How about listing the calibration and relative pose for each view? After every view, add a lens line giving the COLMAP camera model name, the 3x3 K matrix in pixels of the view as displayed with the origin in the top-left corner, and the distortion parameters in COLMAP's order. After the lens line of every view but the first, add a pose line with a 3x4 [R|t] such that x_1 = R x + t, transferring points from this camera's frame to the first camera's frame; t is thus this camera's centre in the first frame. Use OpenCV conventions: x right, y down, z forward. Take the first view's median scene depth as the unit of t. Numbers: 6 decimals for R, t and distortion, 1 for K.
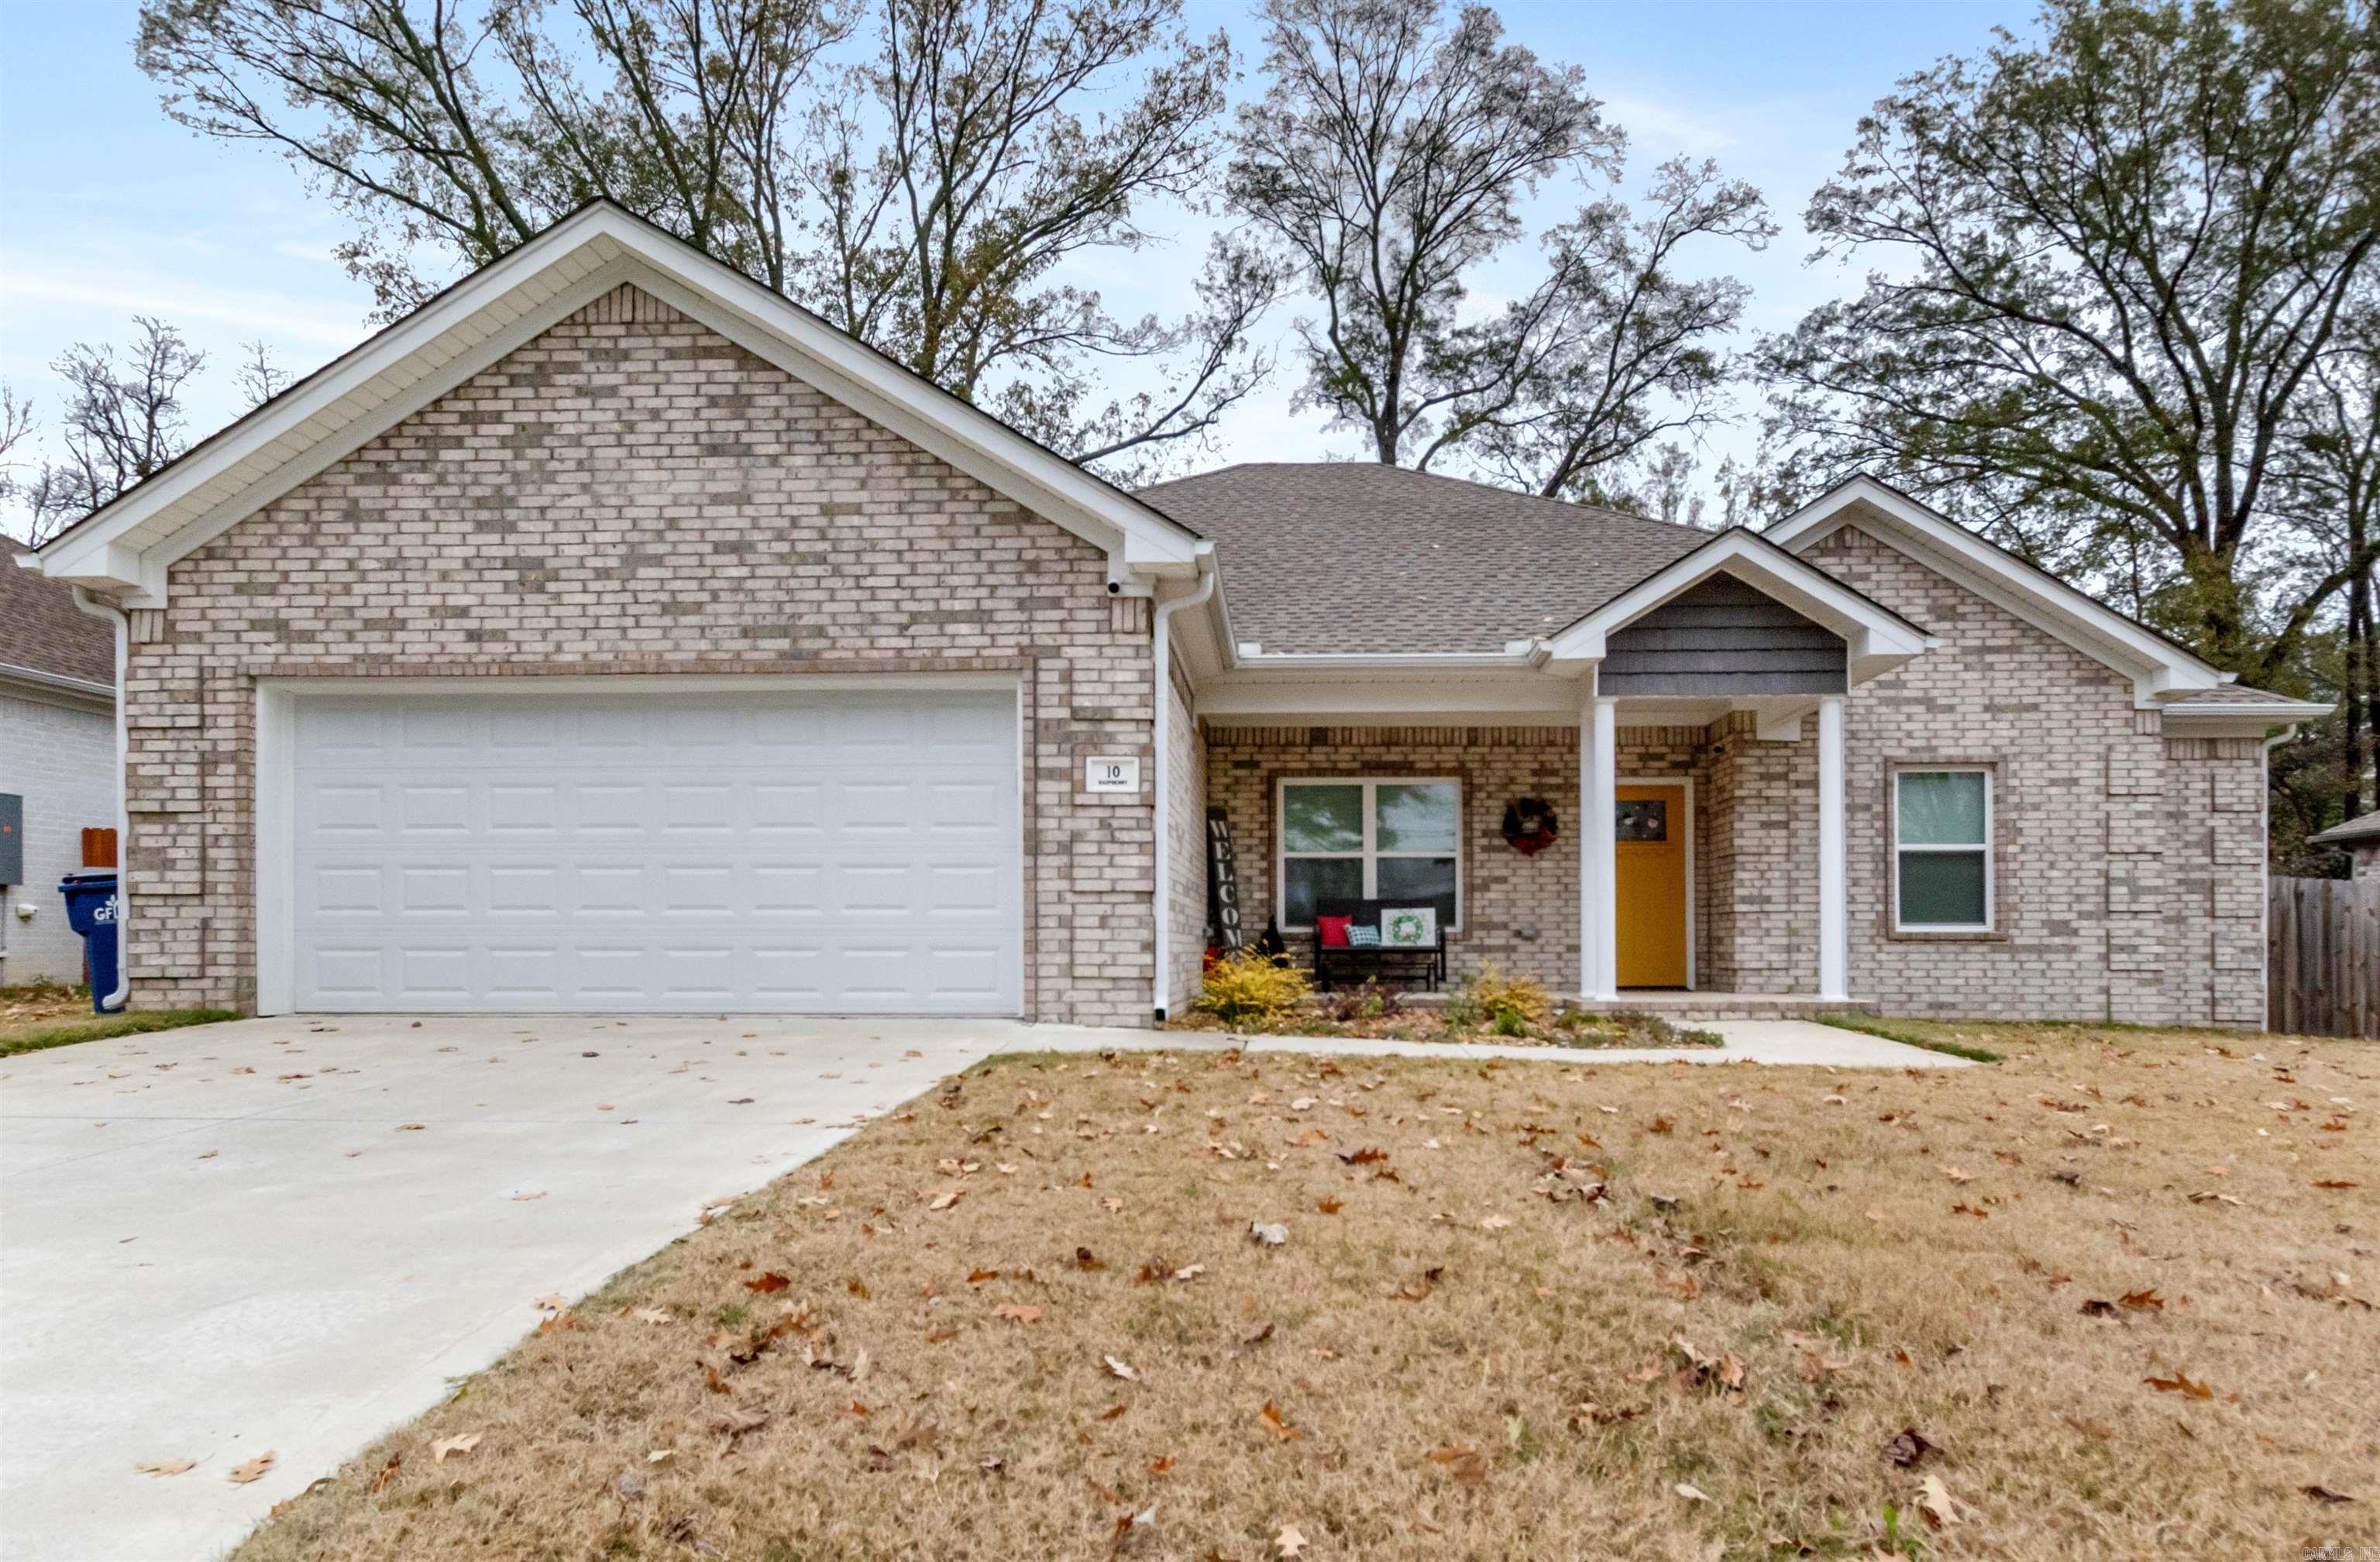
lens RADIAL K [[1377.5, 0, 1245.4], [0, 1377.5, 910.4], [0, 0, 1]] dist [0.002367, 0.000310]
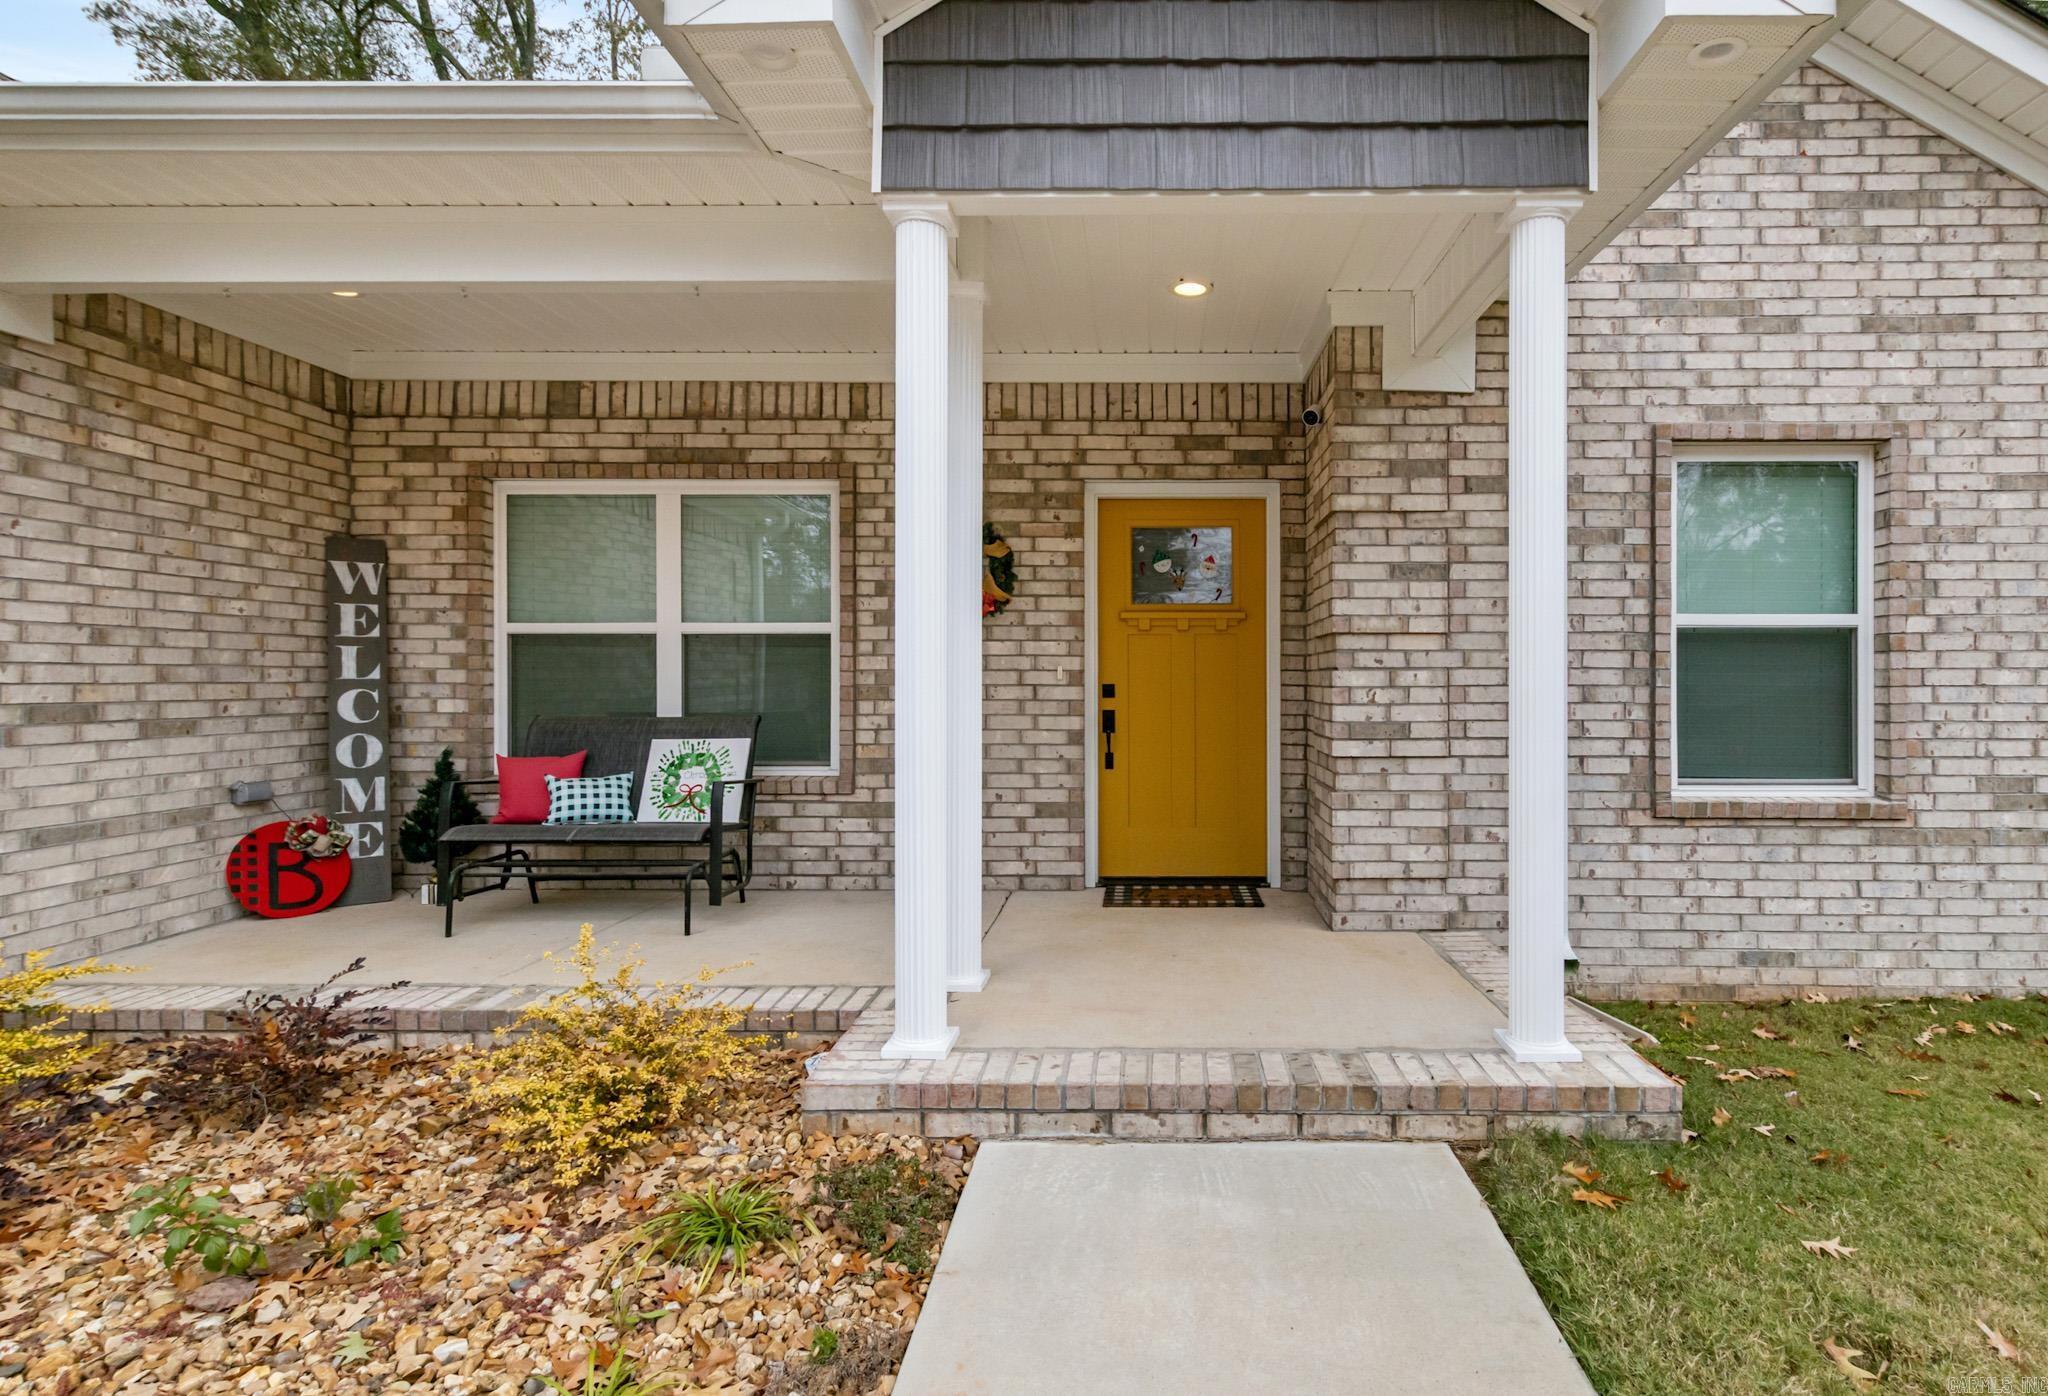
lens RADIAL K [[1033.6, 0, 1138.7], [0, 1033.6, 665.3], [0, 0, 1]] dist [-0.000672, -0.000363]
pose [[0.999453, 0.001690, 0.033033, 0.280724], [-0.002155, 0.999899, 0.014042, -0.035290], [-0.033006, -0.014106, 0.999356, 0.659494]]
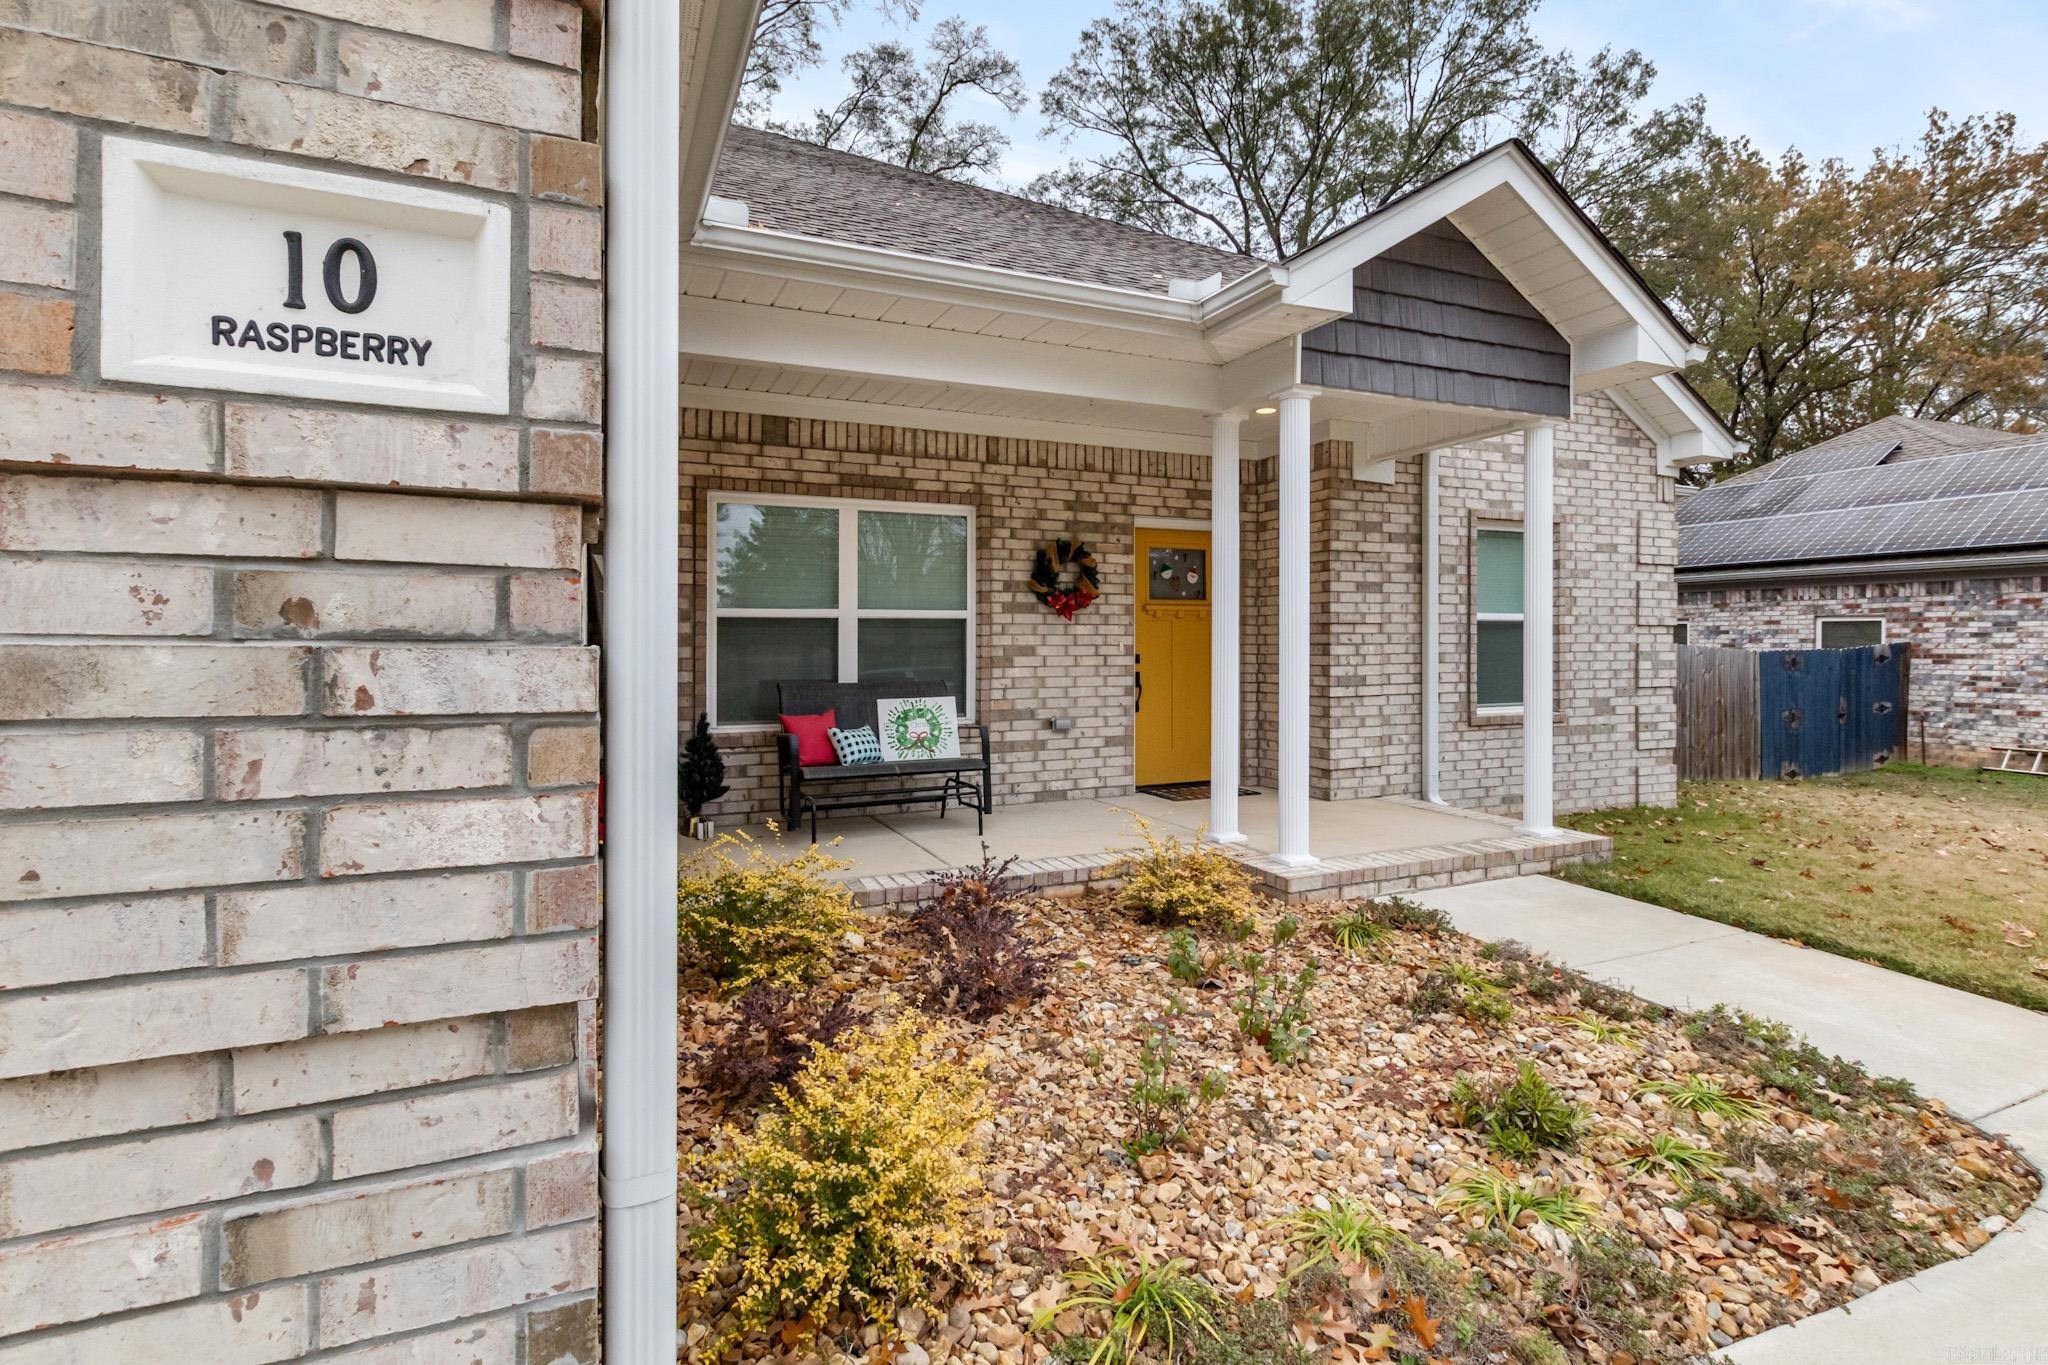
lens RADIAL K [[971.2, 0, 1009.6], [0, 971.2, 629.3], [0, 0, 1]] dist [-0.003456, -0.000047]
pose [[0.900044, 0.003544, 0.435785, -0.050135], [-0.008899, 0.999908, 0.010246, -0.042029], [-0.435708, -0.013100, 0.899993, 0.590426]]
